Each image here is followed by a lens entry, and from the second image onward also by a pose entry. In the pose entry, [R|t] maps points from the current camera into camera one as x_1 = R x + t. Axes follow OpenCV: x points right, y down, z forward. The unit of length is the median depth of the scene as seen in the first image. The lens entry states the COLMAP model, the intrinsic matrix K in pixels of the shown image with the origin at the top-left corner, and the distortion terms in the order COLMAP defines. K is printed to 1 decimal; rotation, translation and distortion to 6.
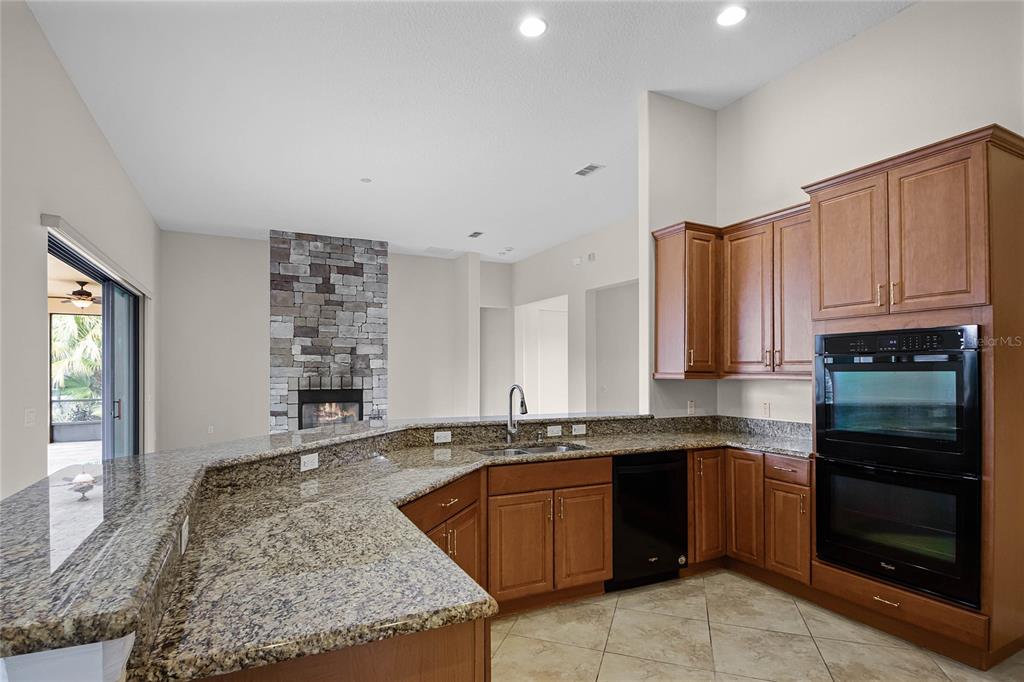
lens RADIAL K [[502.1, 0, 509.5], [0, 502.1, 367.6], [0, 0, 1]] dist [-0.000087, 0.000026]
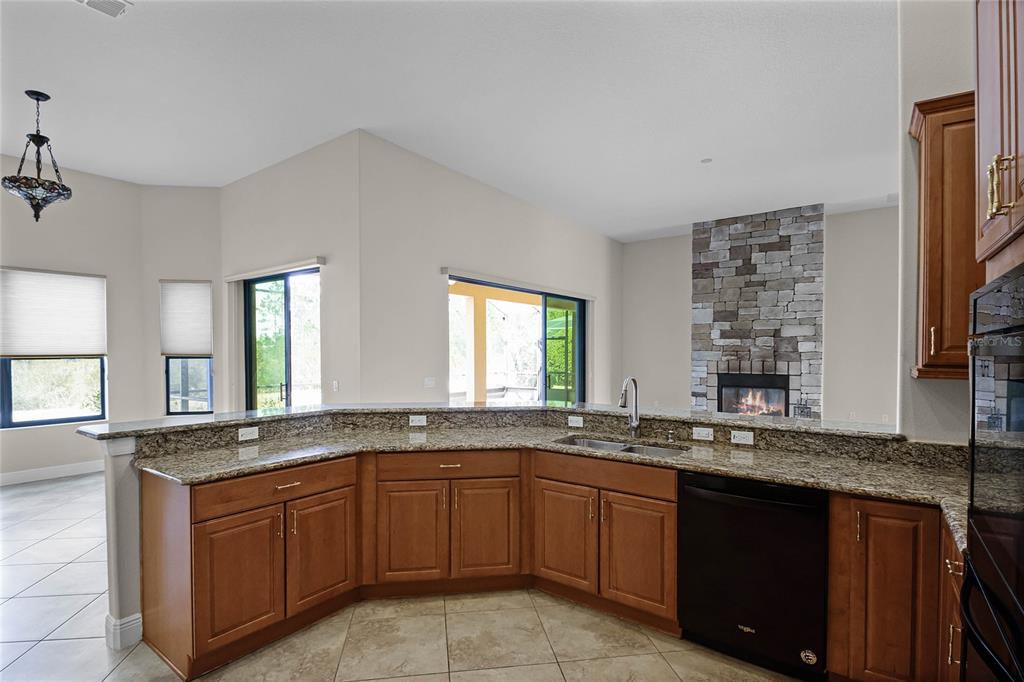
lens RADIAL K [[498.3, 0, 508.4], [0, 498.3, 359.4], [0, 0, 1]] dist [0.001664, -0.000103]
pose [[0.479642, 0.012994, -0.877368, 0.269360], [0.006695, 0.999807, 0.018467, -0.005592], [0.877439, -0.014731, 0.479462, 0.134859]]
